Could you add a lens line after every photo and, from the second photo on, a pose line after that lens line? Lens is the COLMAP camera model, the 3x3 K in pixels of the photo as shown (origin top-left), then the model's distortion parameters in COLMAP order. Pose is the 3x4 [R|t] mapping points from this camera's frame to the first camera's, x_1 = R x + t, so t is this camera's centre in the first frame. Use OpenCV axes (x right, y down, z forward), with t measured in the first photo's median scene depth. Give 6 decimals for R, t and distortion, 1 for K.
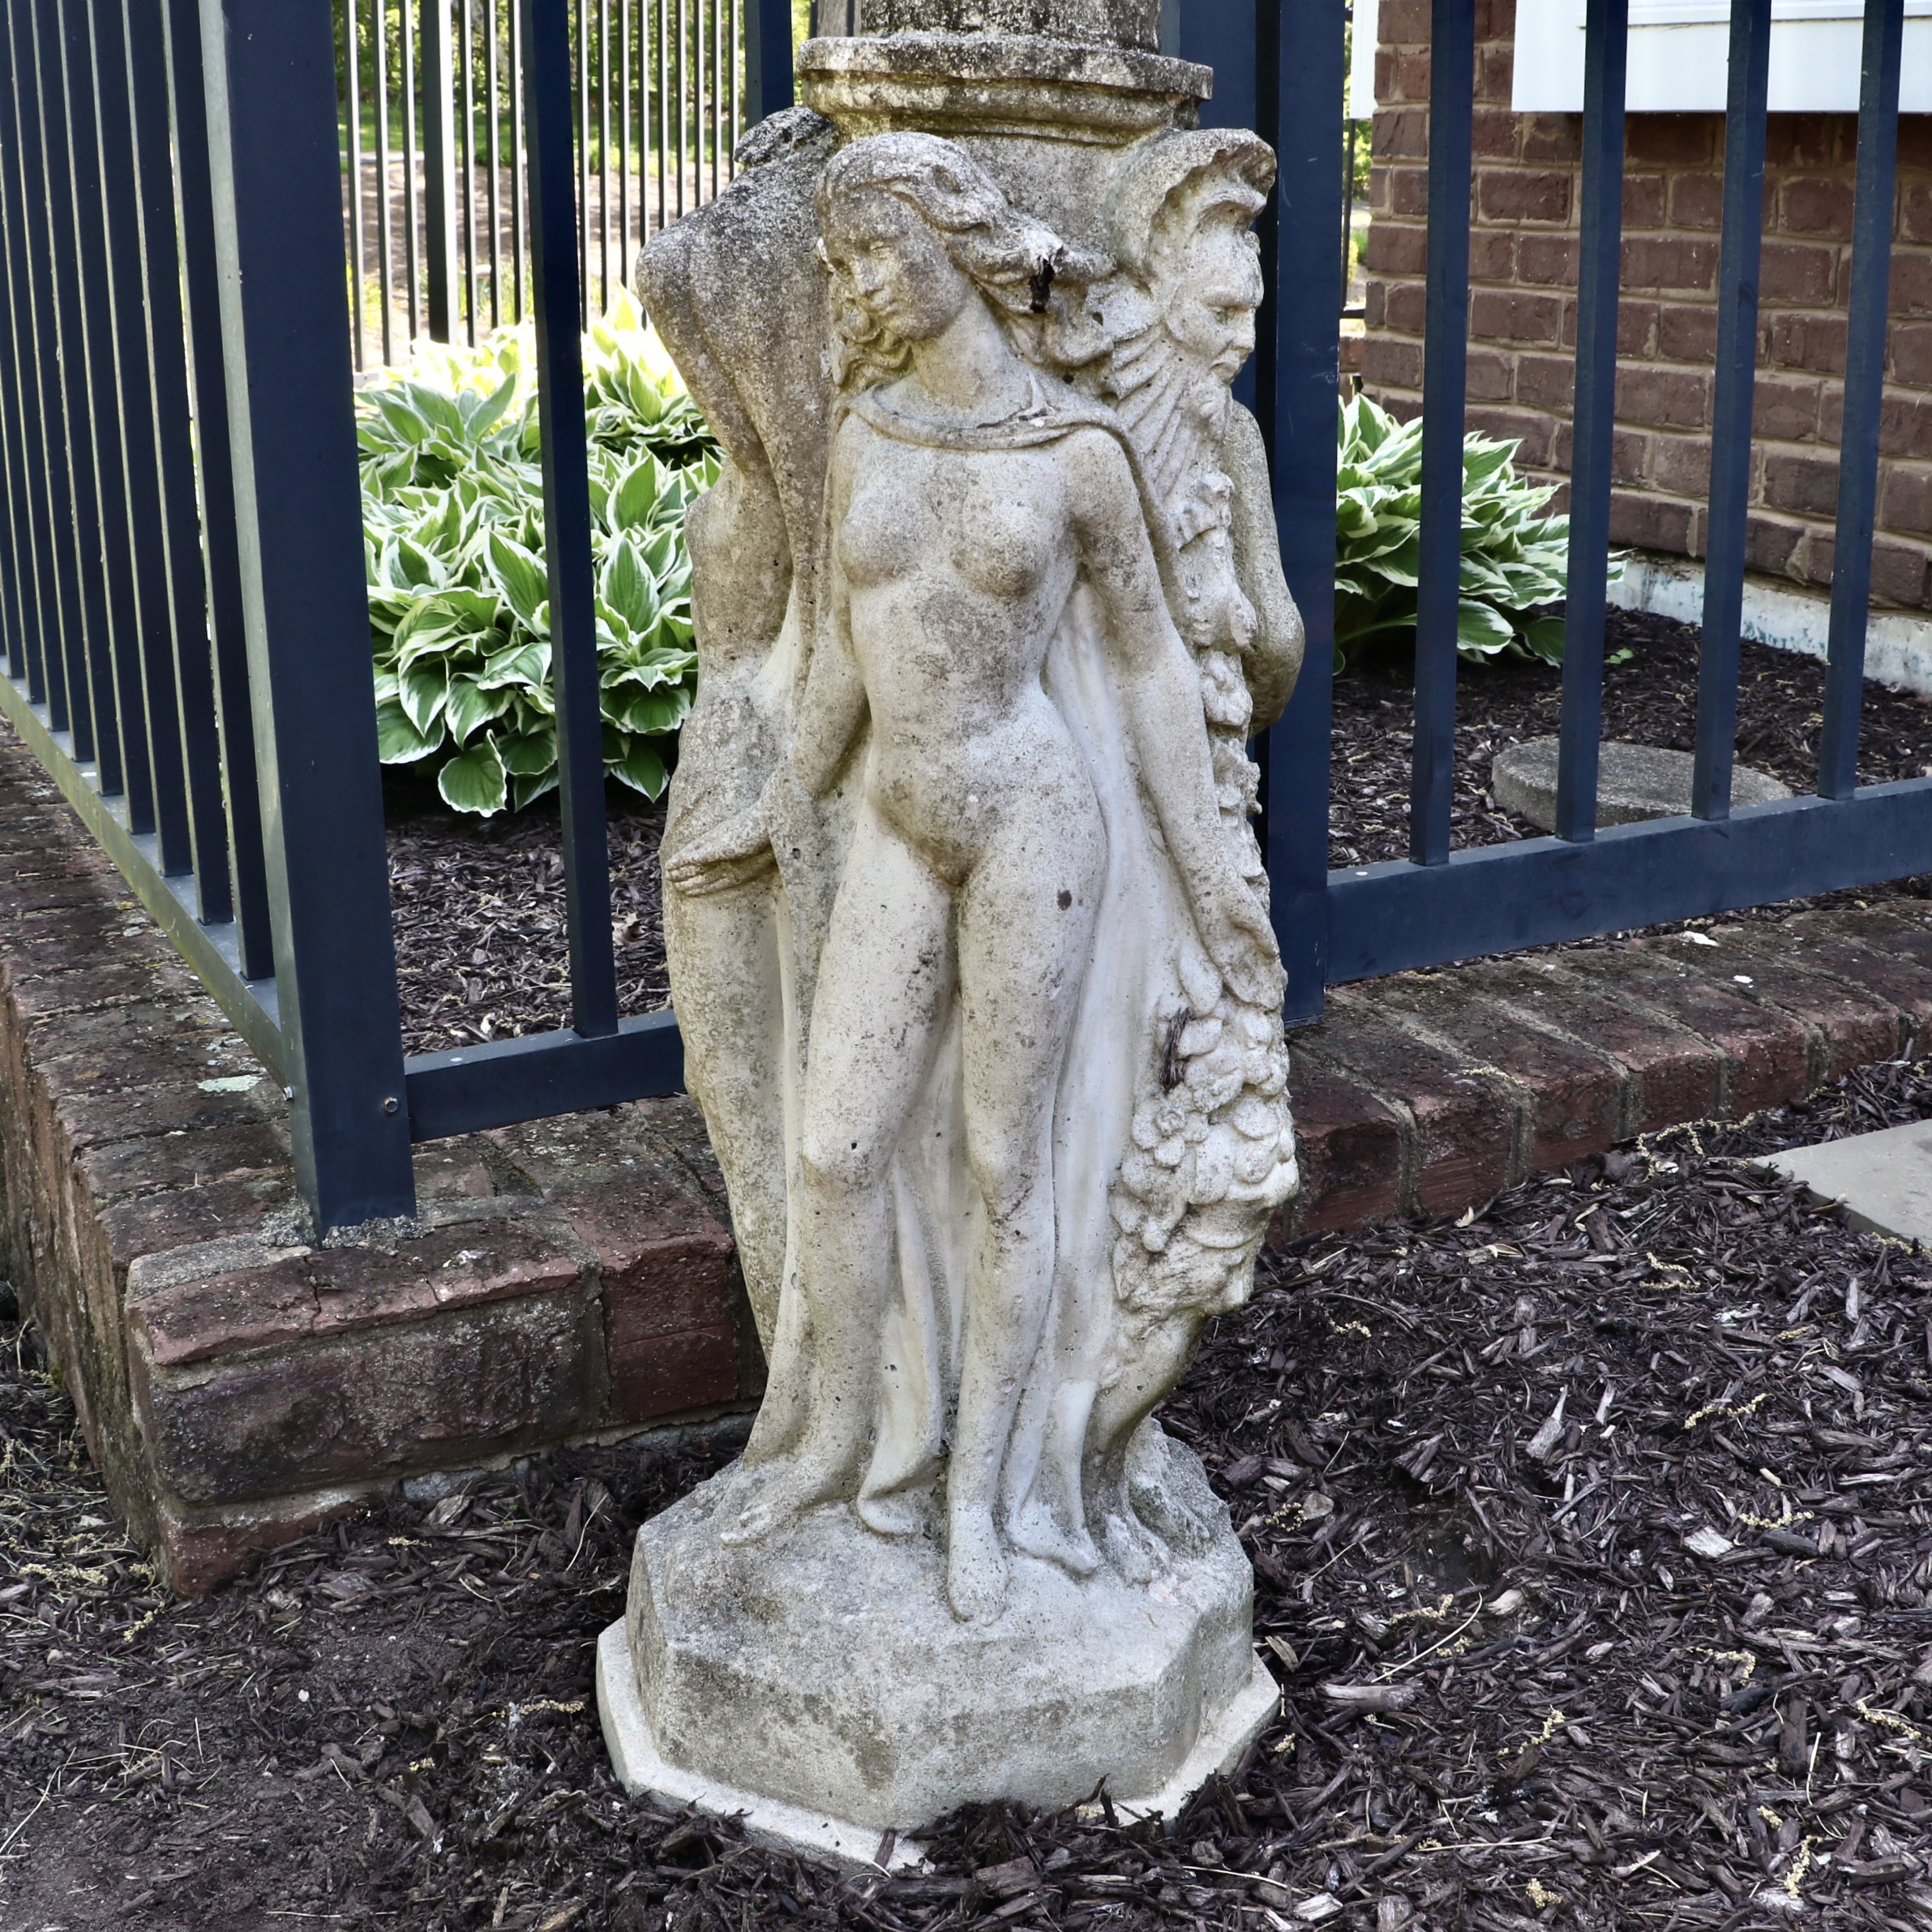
lens RADIAL K [[2668.5, 0, 976.2], [0, 2668.5, 963.9], [0, 0, 1]] dist [-0.184035, 0.000000]
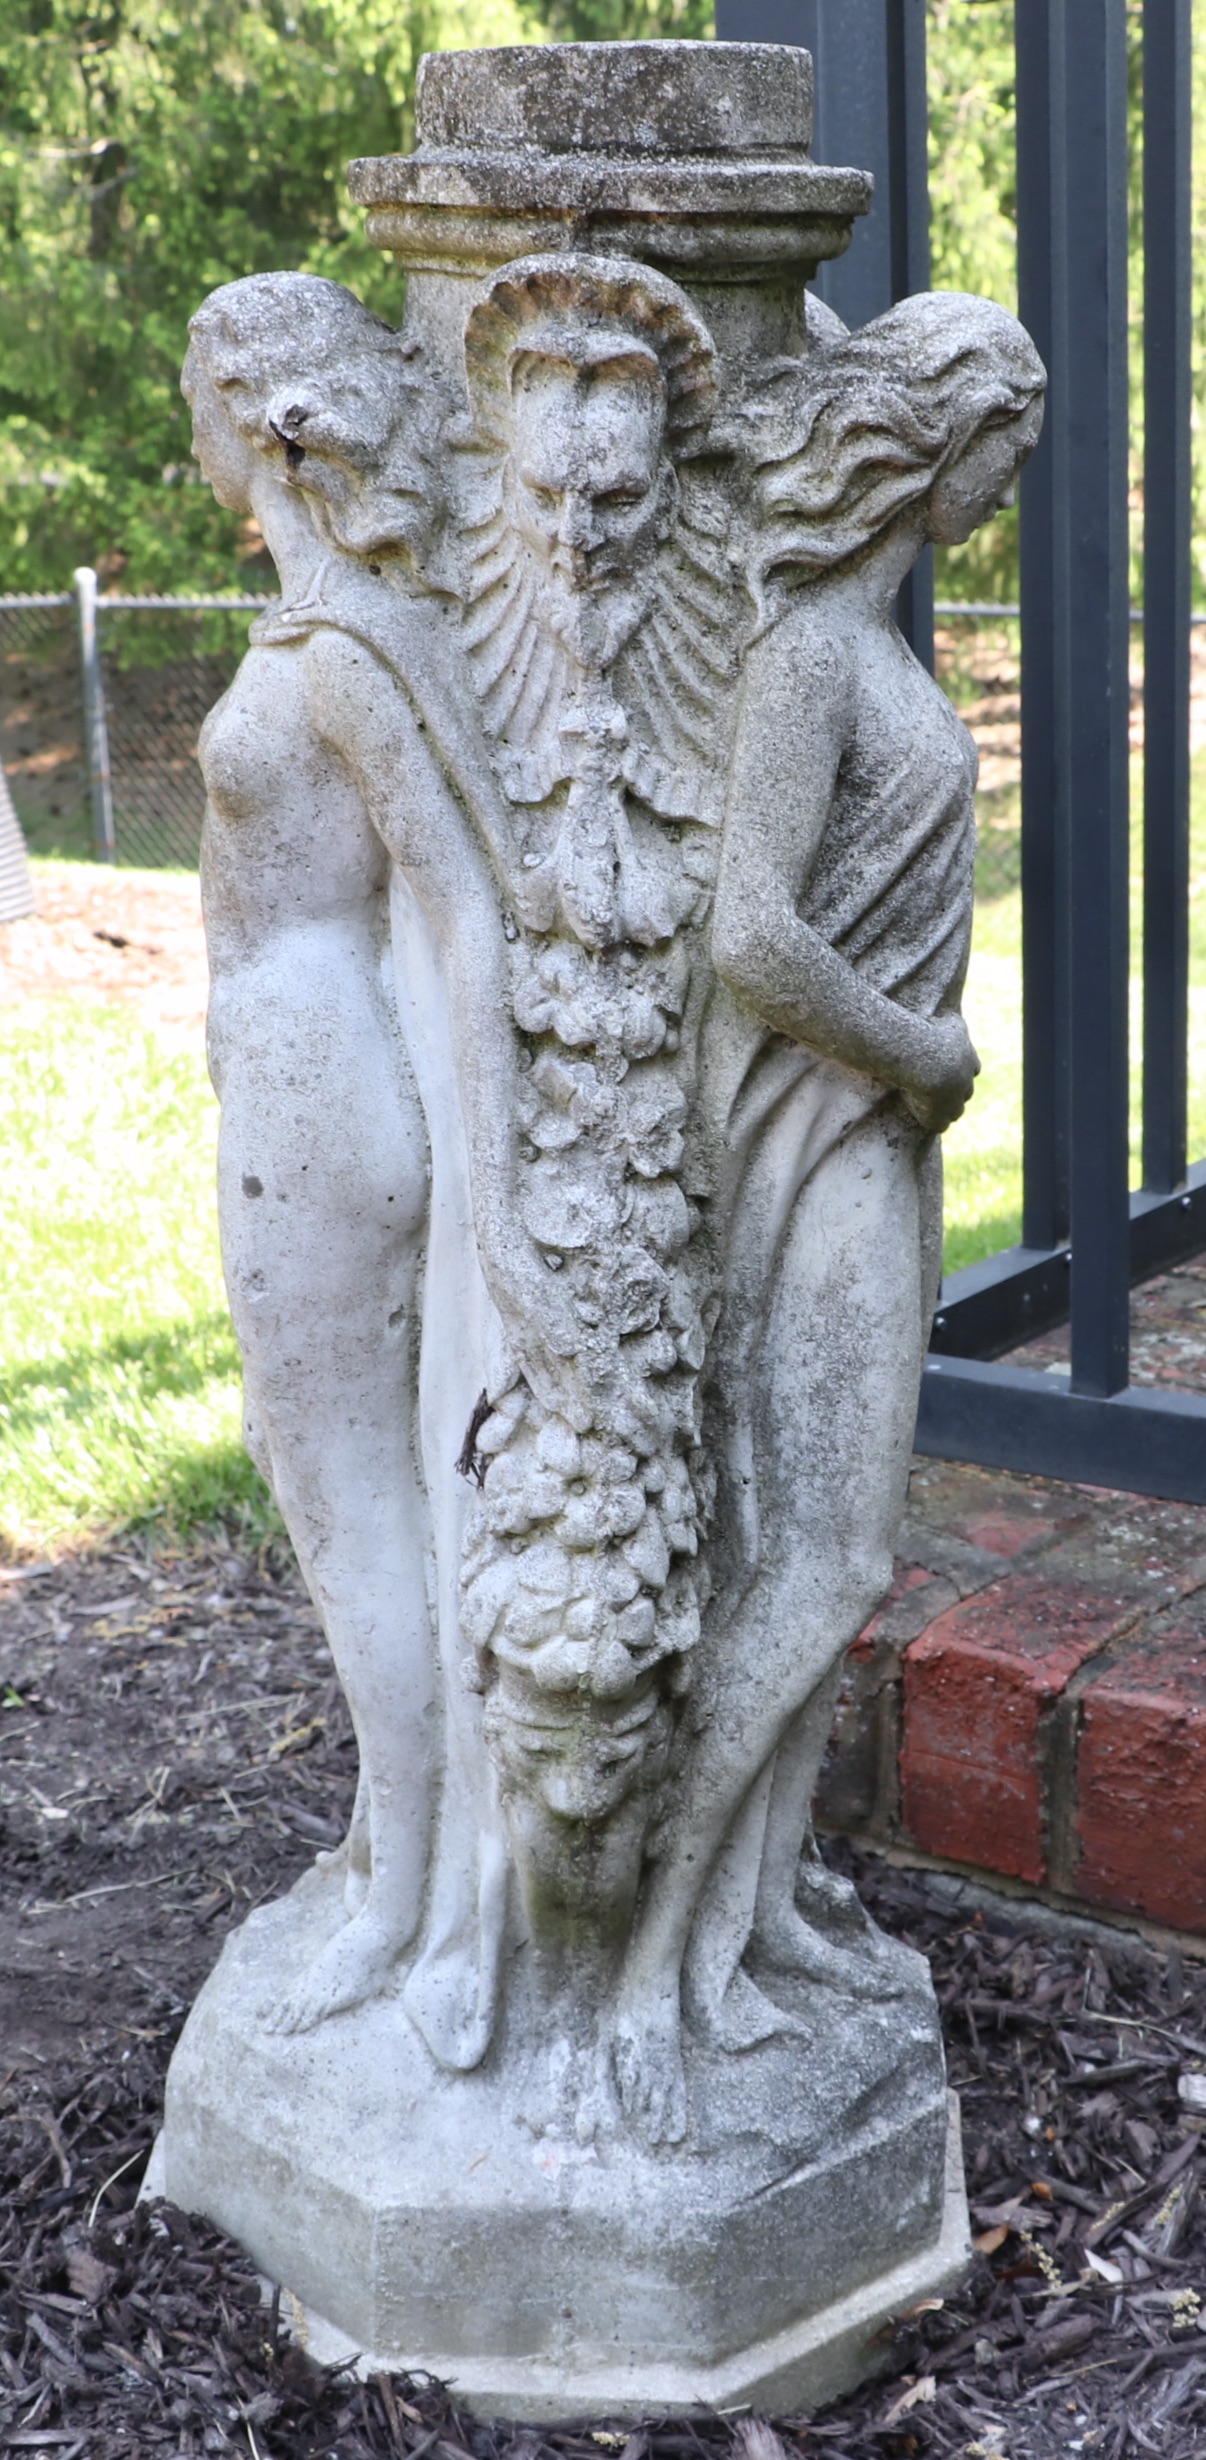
lens RADIAL K [[3428.2, 0, 771.4], [0, 3428.2, 1181.7], [0, 0, 1]] dist [-0.150757, 0.000000]
pose [[0.458393, 0.212663, -0.862931, 1.036954], [-0.248073, 0.962975, 0.105540, -0.179946], [0.853426, 0.165691, 0.494177, 0.614370]]
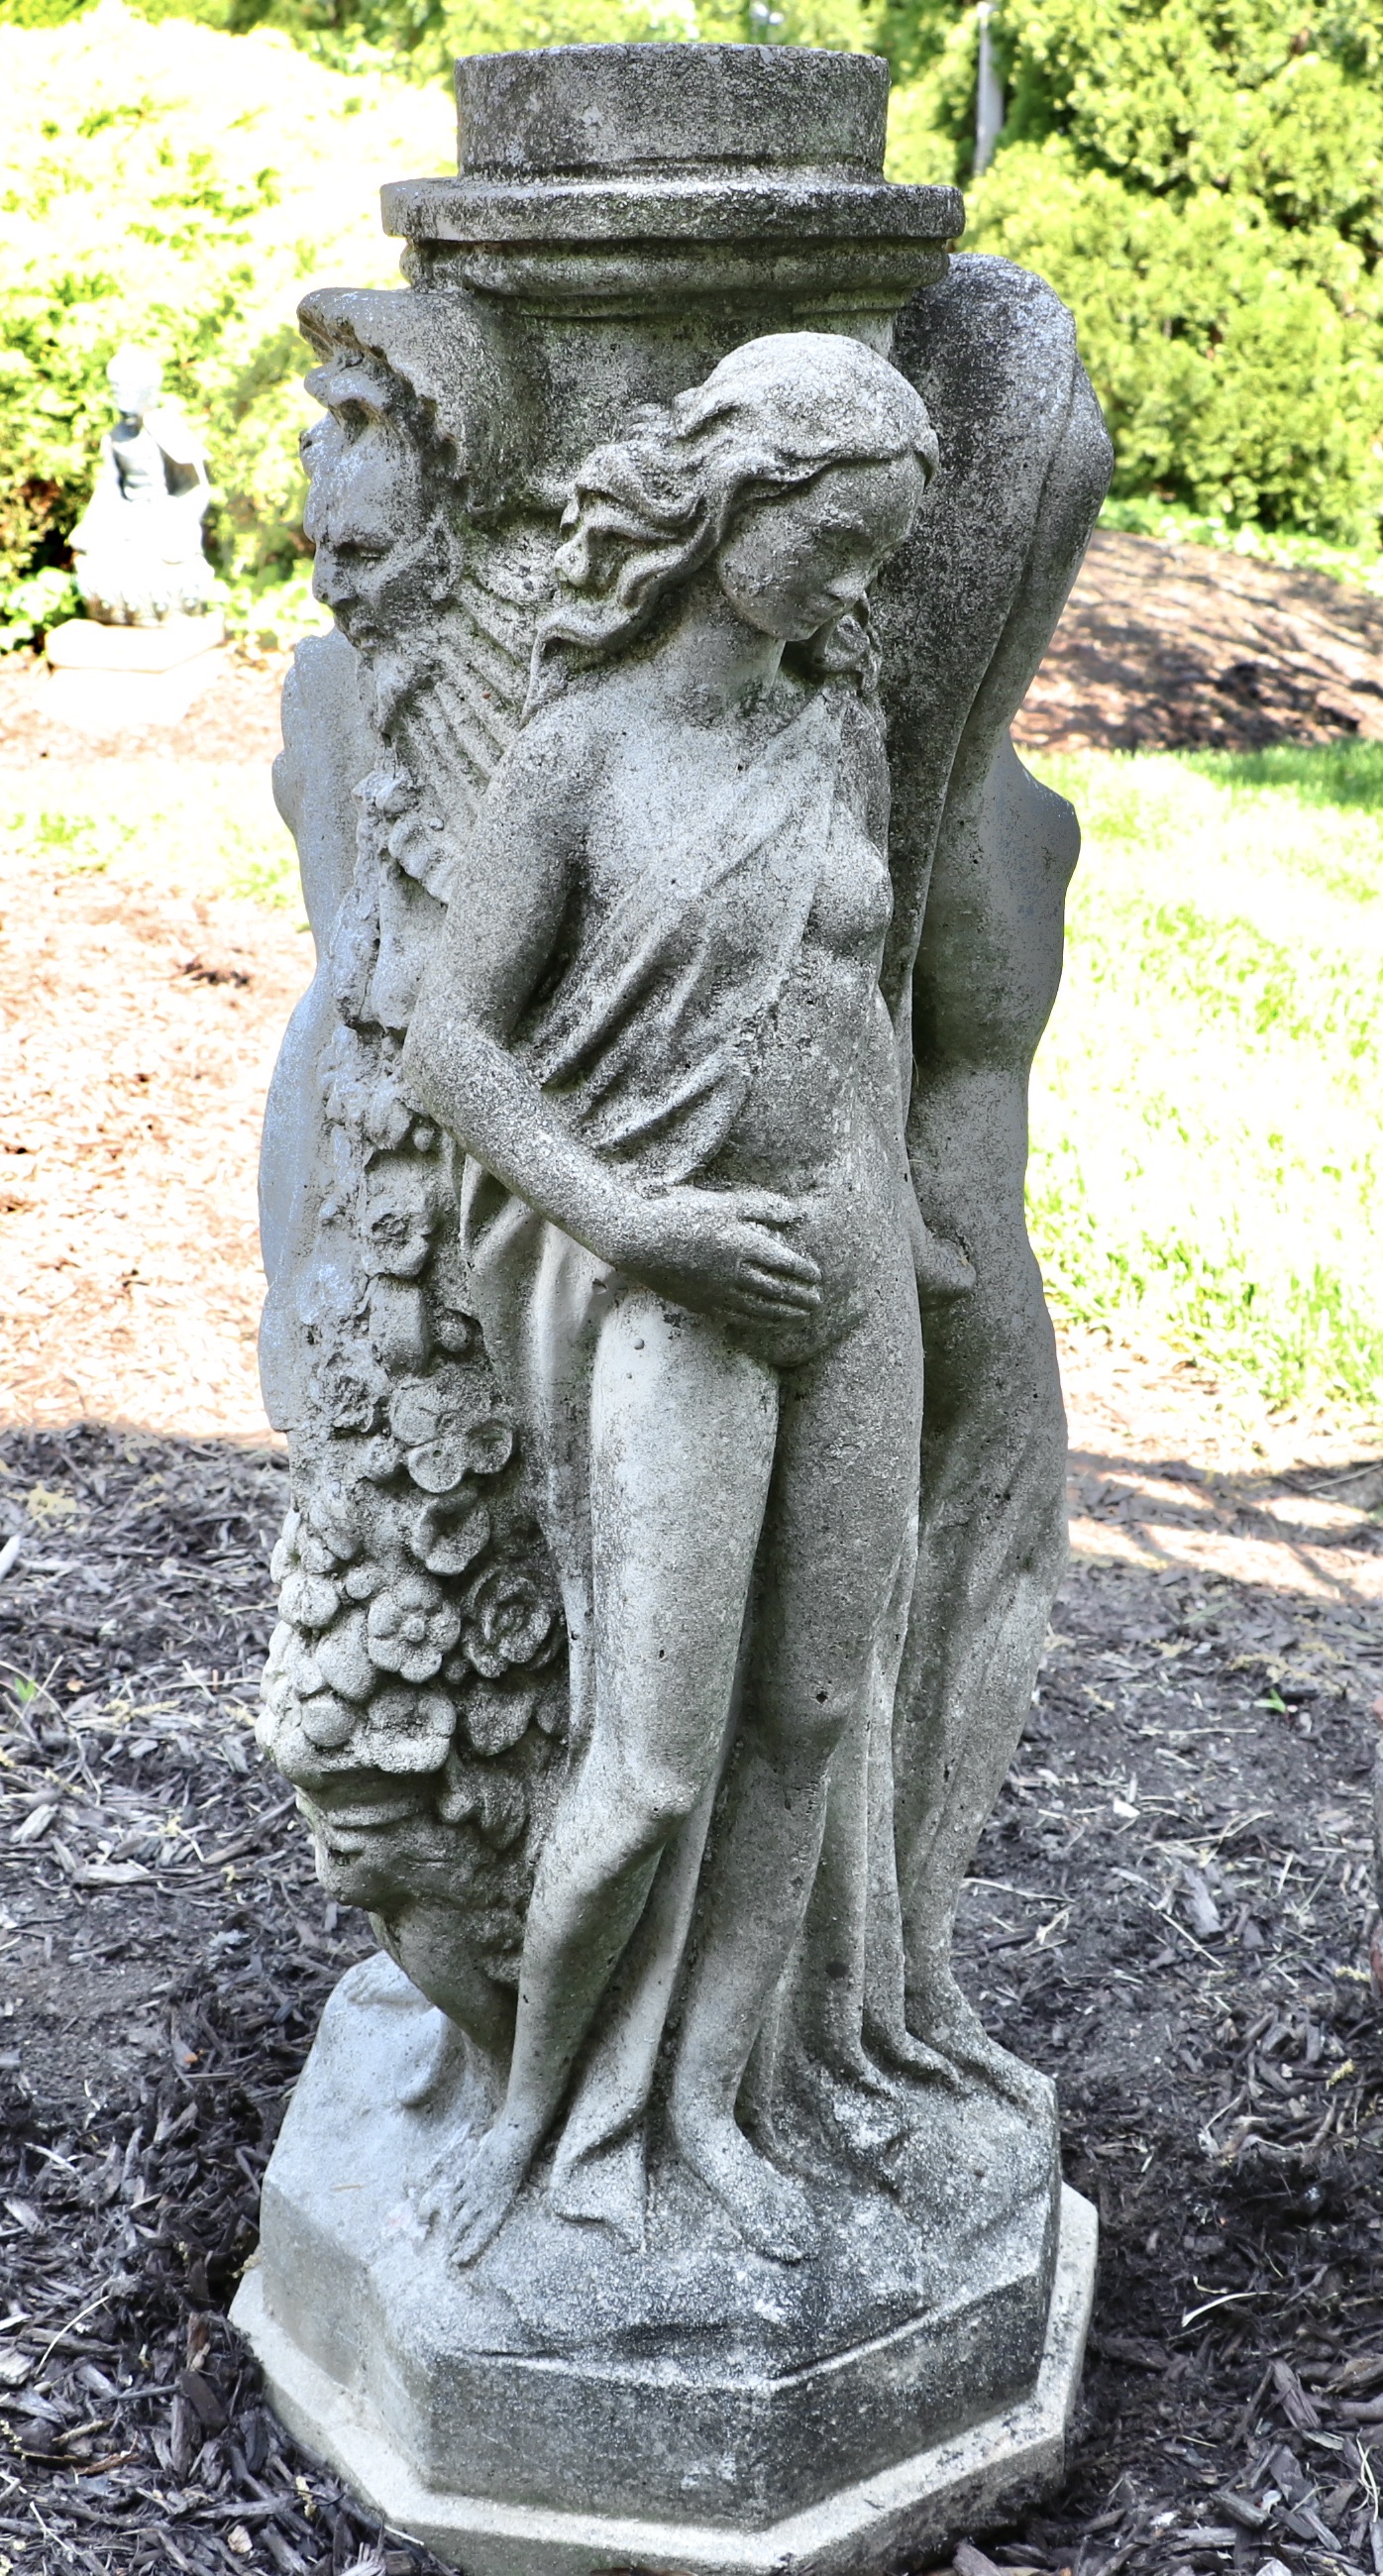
lens RADIAL K [[3218.6, 0, 791.4], [0, 3218.6, 1247.6], [0, 0, 1]] dist [-0.165495, 0.000000]
pose [[-0.449511, 0.258152, -0.855159, 0.848732], [-0.265349, 0.875529, 0.403781, -0.473090], [0.852954, 0.408420, -0.325059, 1.499524]]
